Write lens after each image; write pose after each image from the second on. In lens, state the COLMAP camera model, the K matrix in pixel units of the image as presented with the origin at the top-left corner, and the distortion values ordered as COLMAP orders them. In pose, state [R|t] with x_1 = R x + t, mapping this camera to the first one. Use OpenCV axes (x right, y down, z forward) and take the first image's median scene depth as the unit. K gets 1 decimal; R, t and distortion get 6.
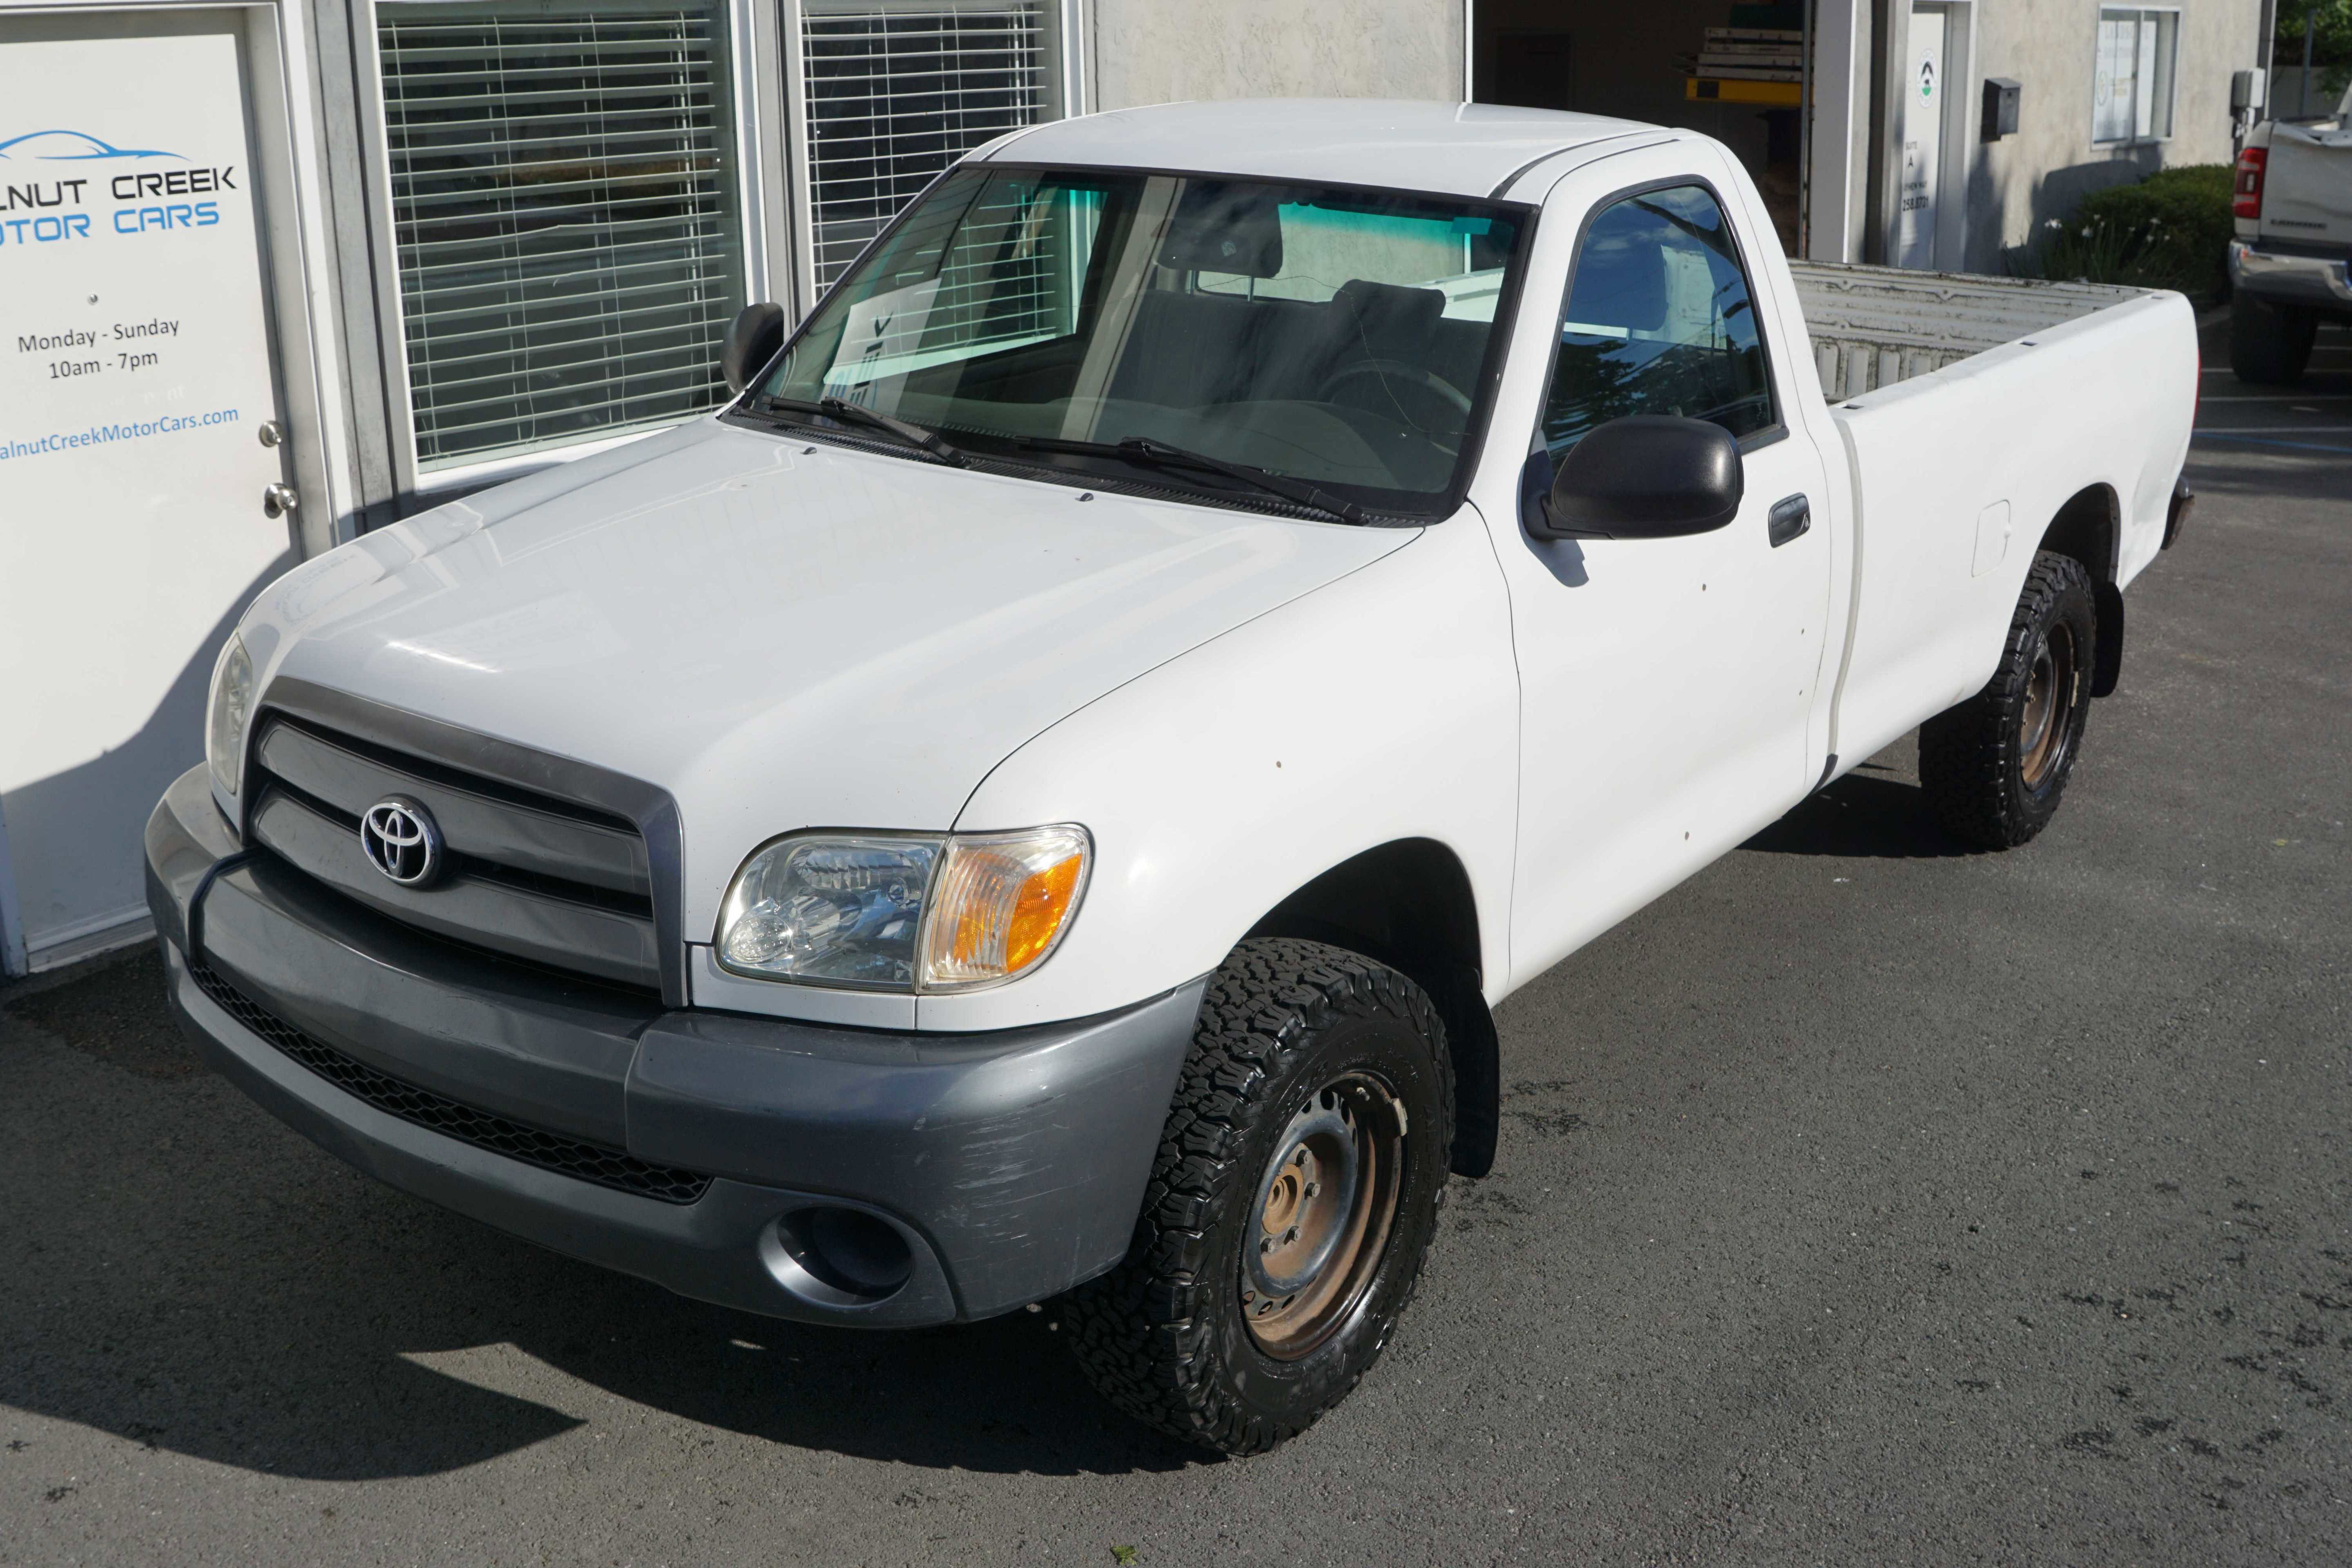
lens RADIAL K [[2473.1, 0, 1188.0], [0, 2473.1, 779.0], [0, 0, 1]] dist [-0.148826, 0.098321]
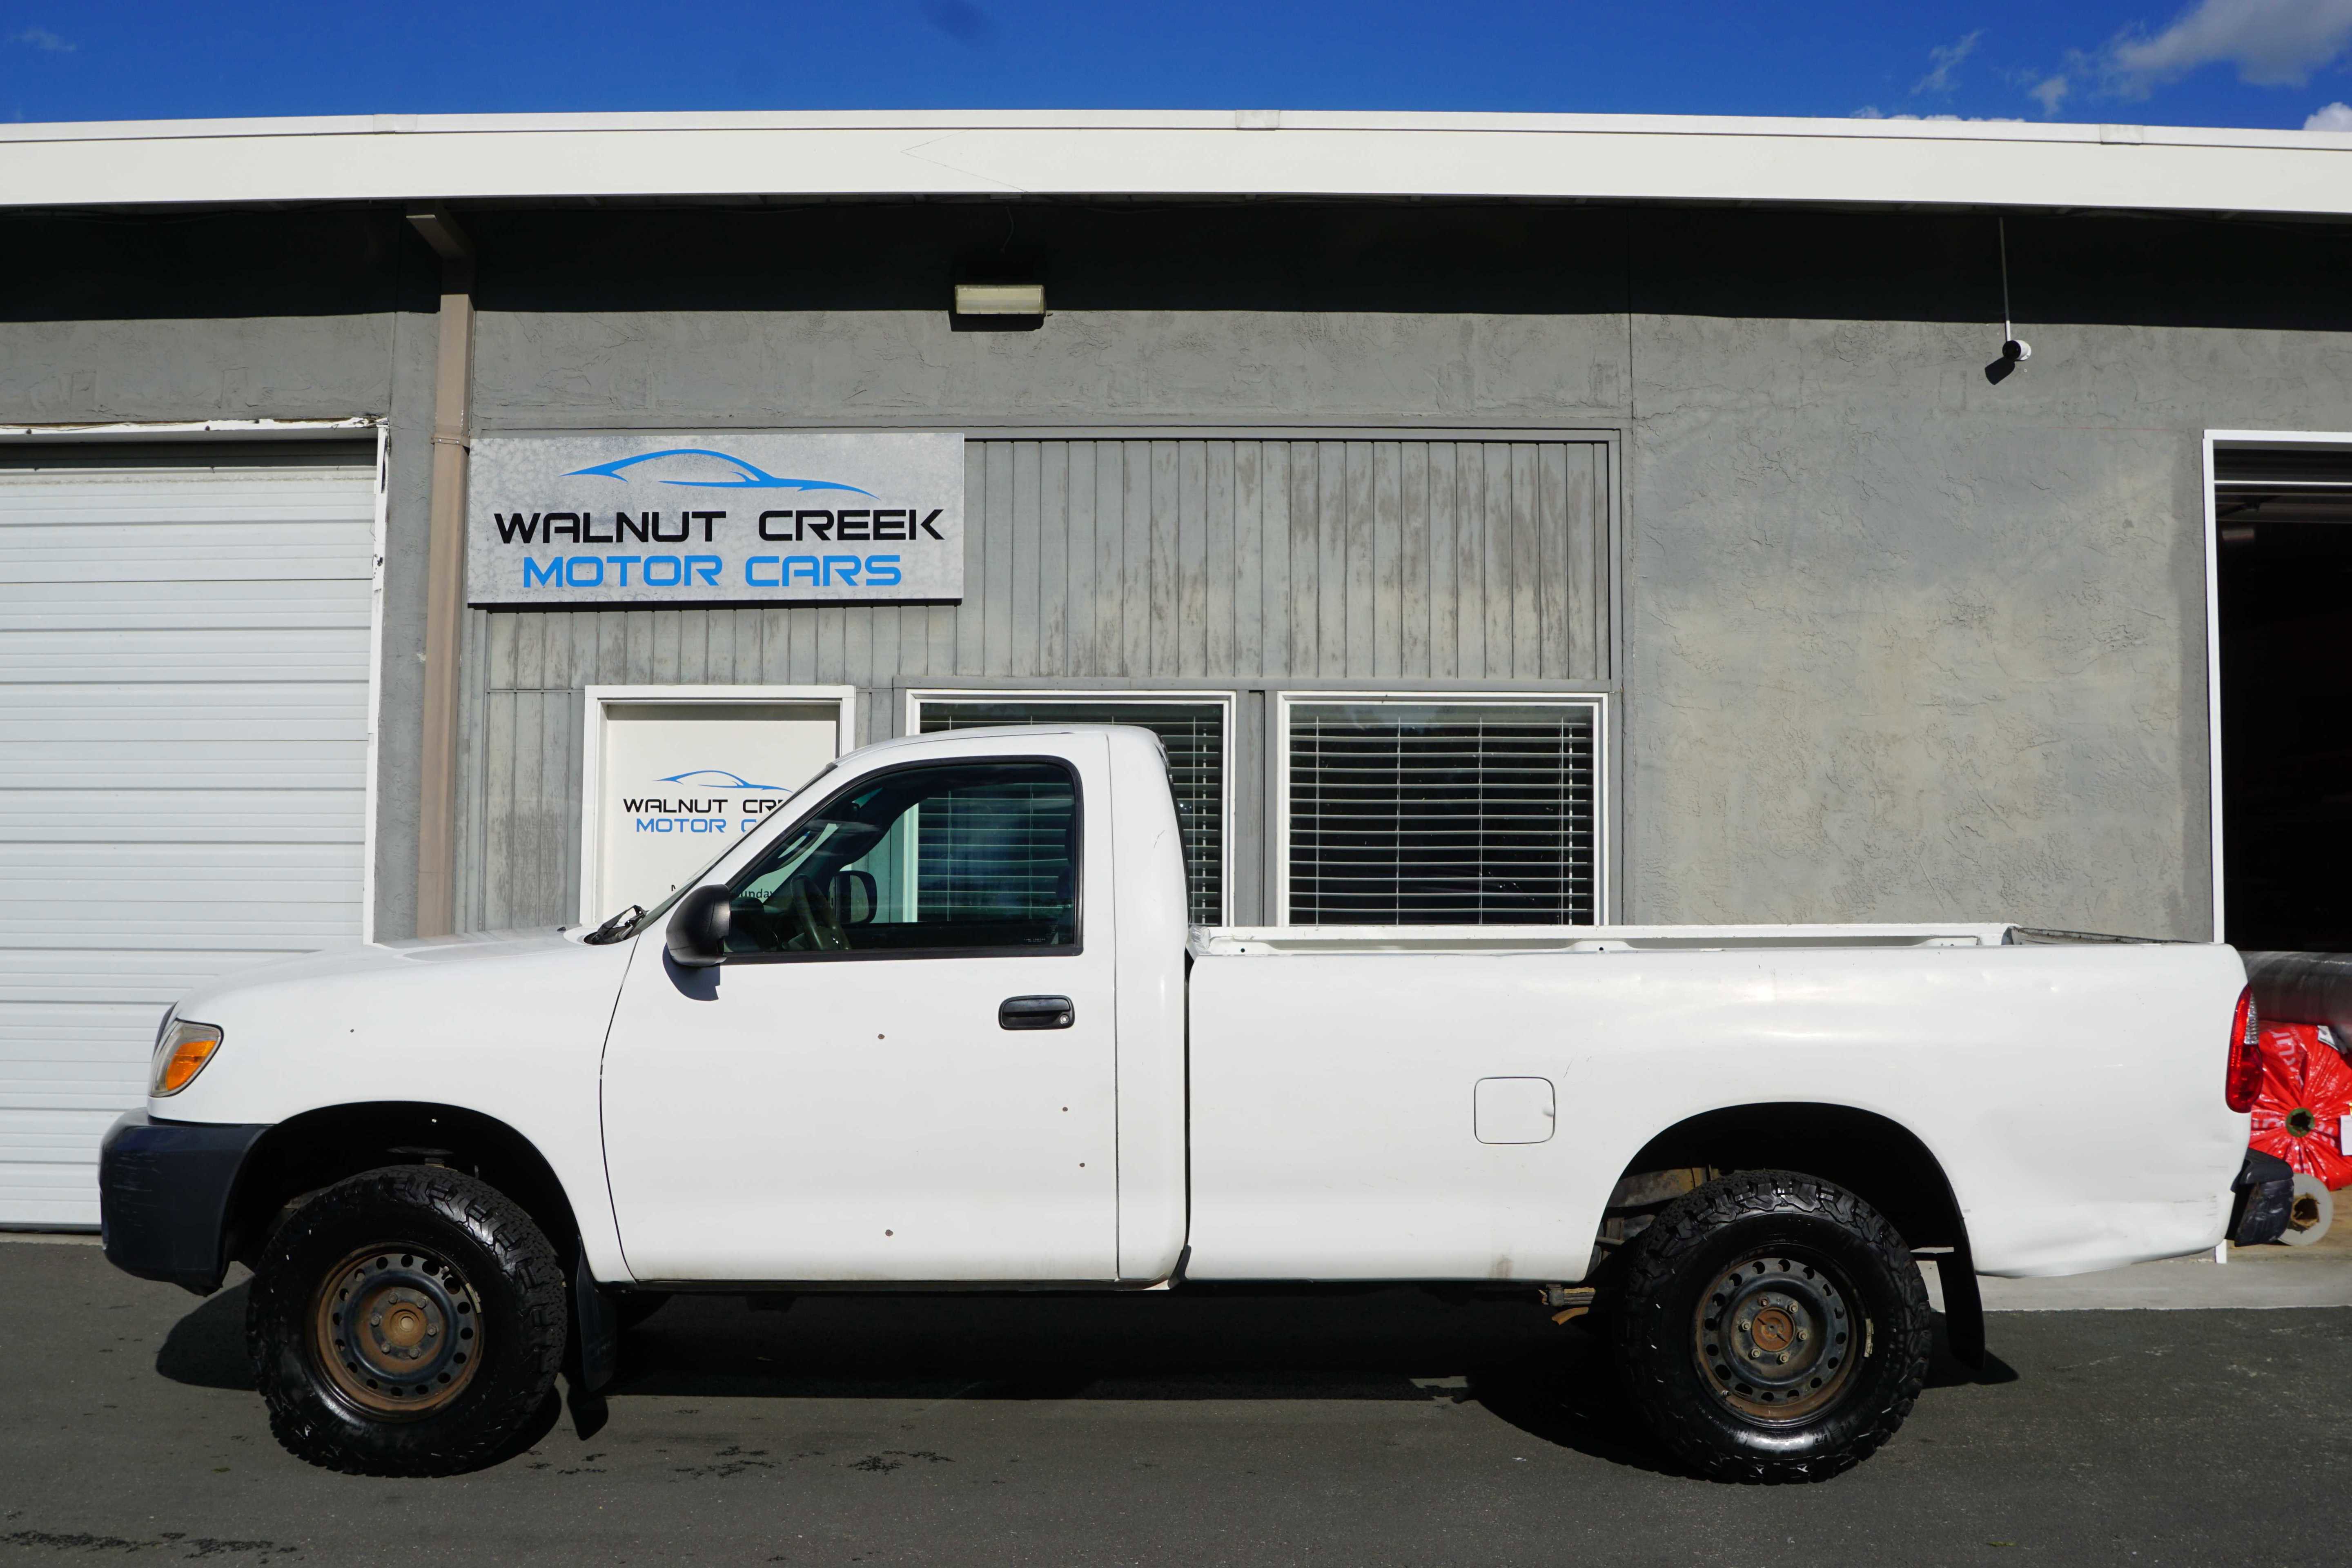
lens RADIAL K [[2479.1, 0, 1184.9], [0, 2479.1, 757.5], [0, 0, 1]] dist [-0.148492, 0.118998]
pose [[0.598297, -0.029733, -0.800723, 1.151750], [-0.252142, 0.941559, -0.223362, 0.032232], [0.760569, 0.335533, 0.555835, 0.259988]]
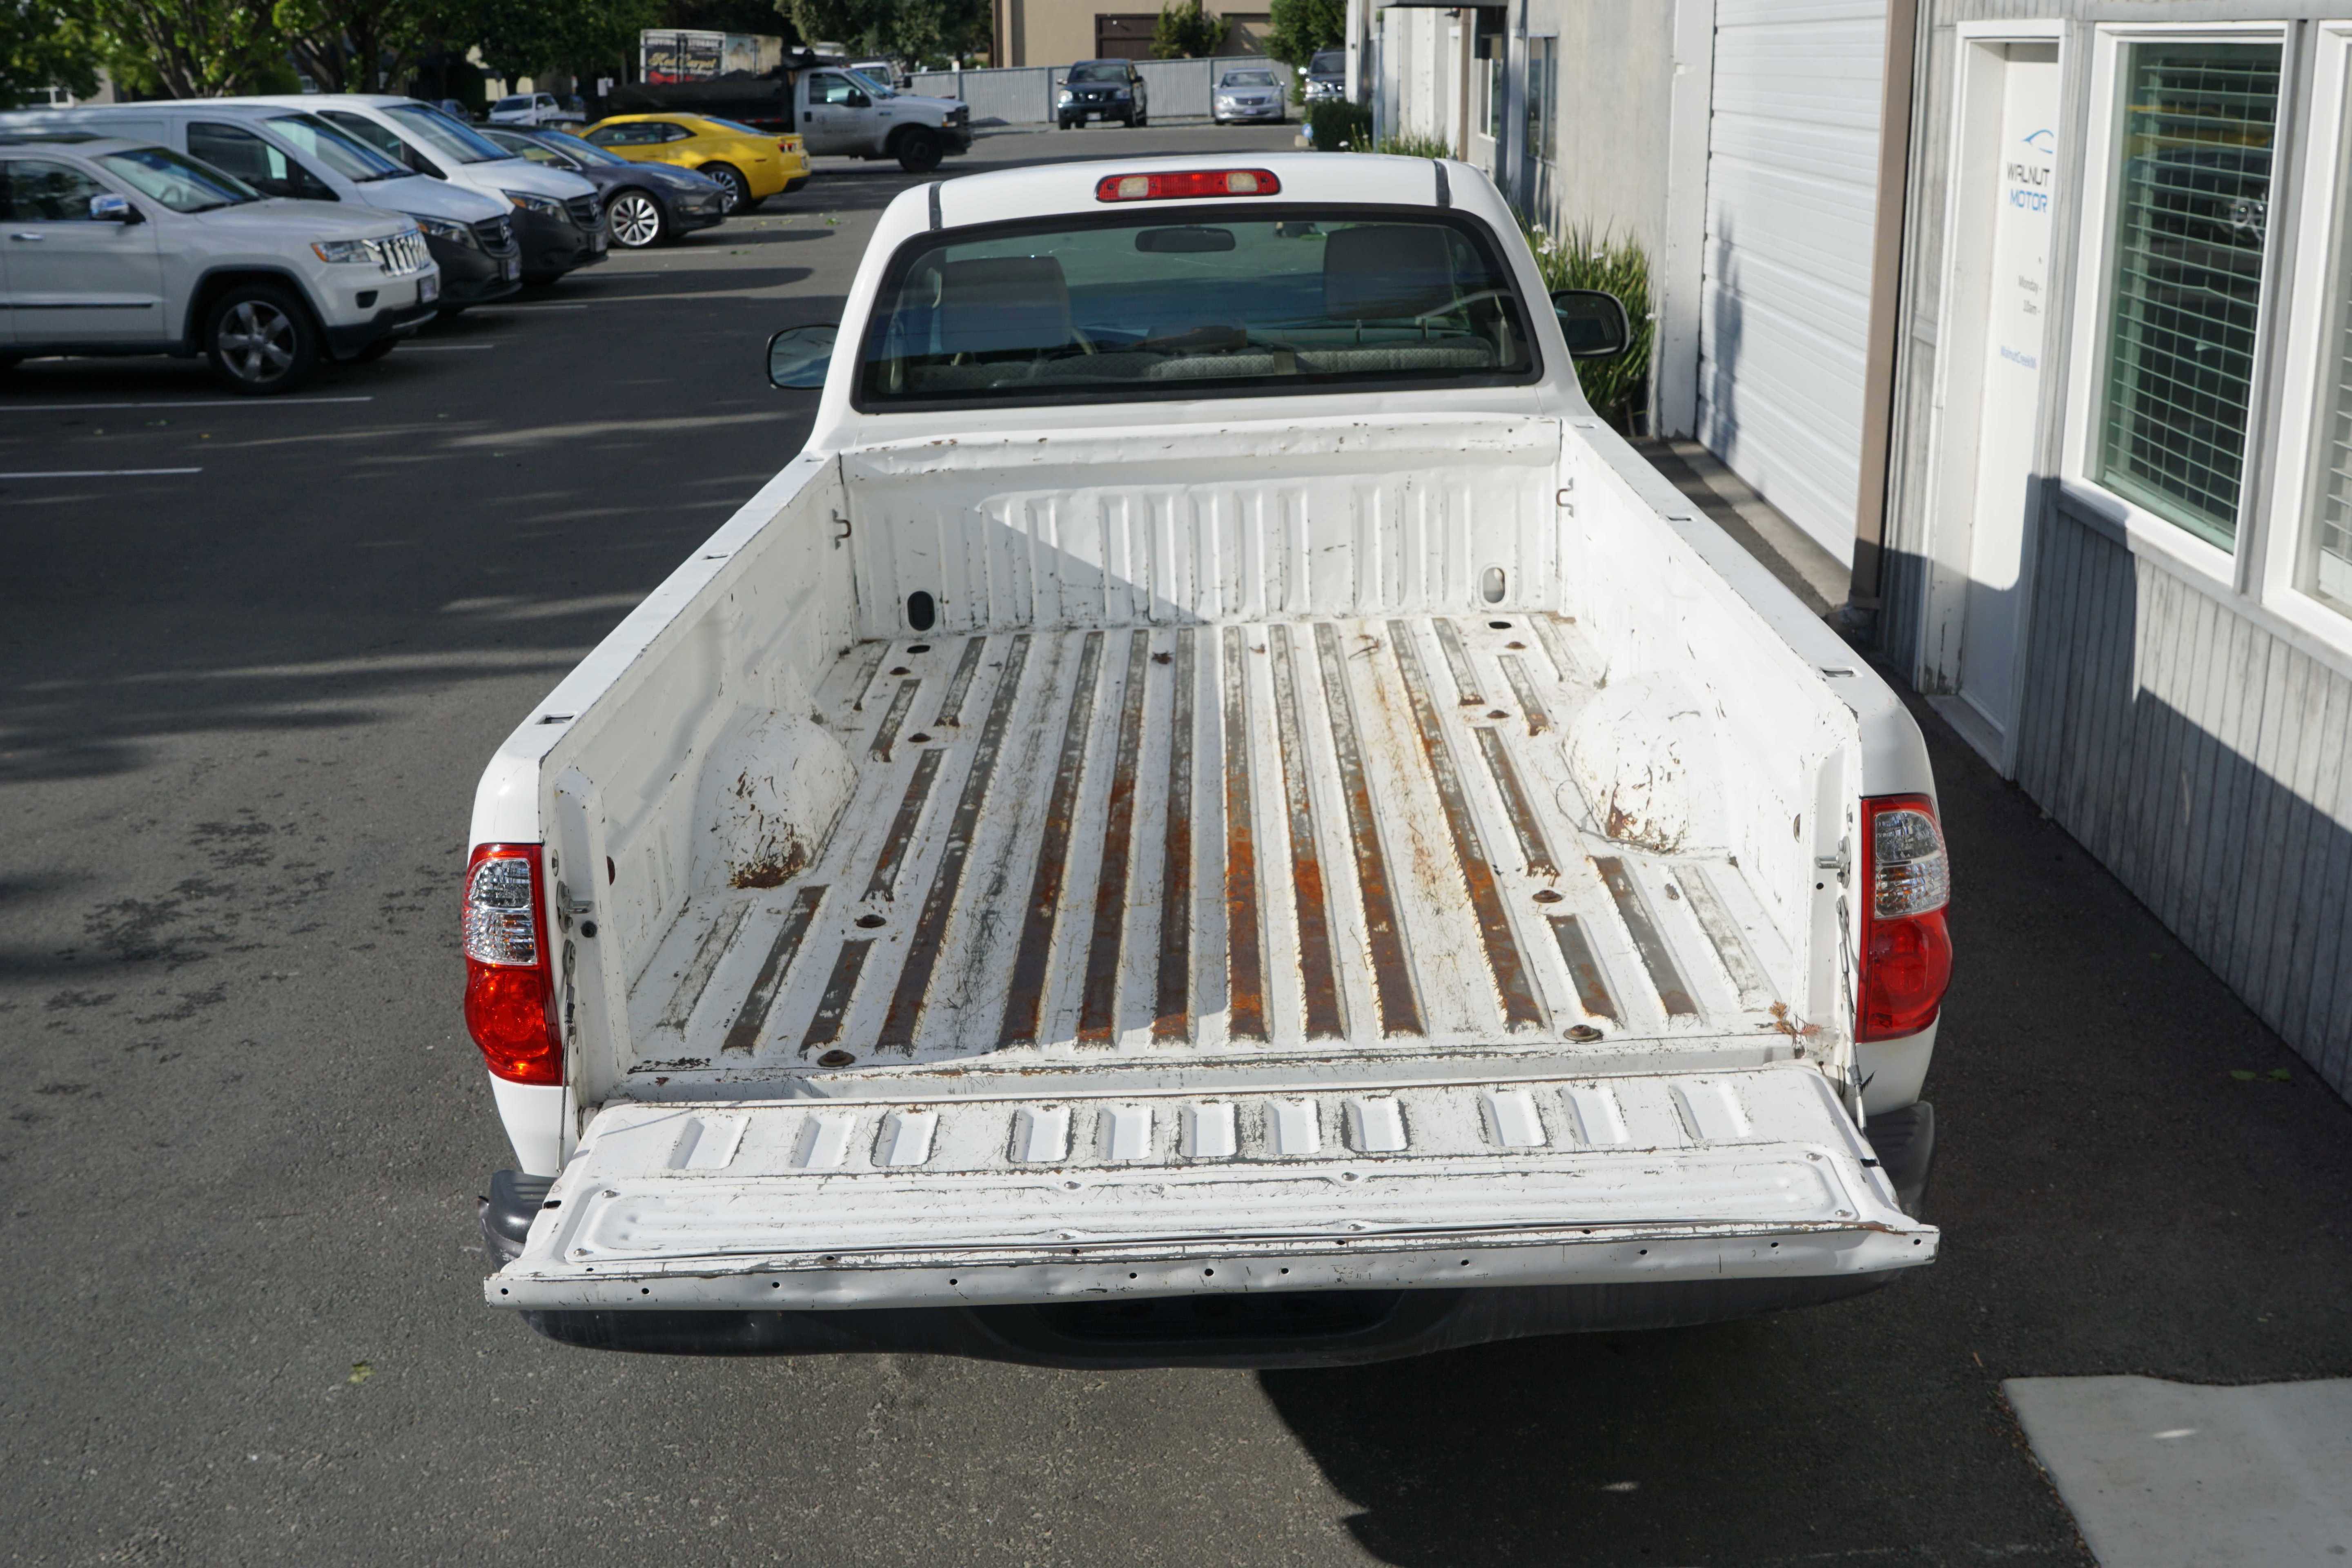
lens RADIAL K [[2473.1, 0, 1188.0], [0, 2473.1, 779.0], [0, 0, 1]] dist [-0.148826, 0.098321]
pose [[-0.804258, 0.196232, -0.560947, 0.726907], [-0.152710, 0.843972, 0.514189, -0.577770], [0.574324, 0.499203, -0.648805, 1.759612]]
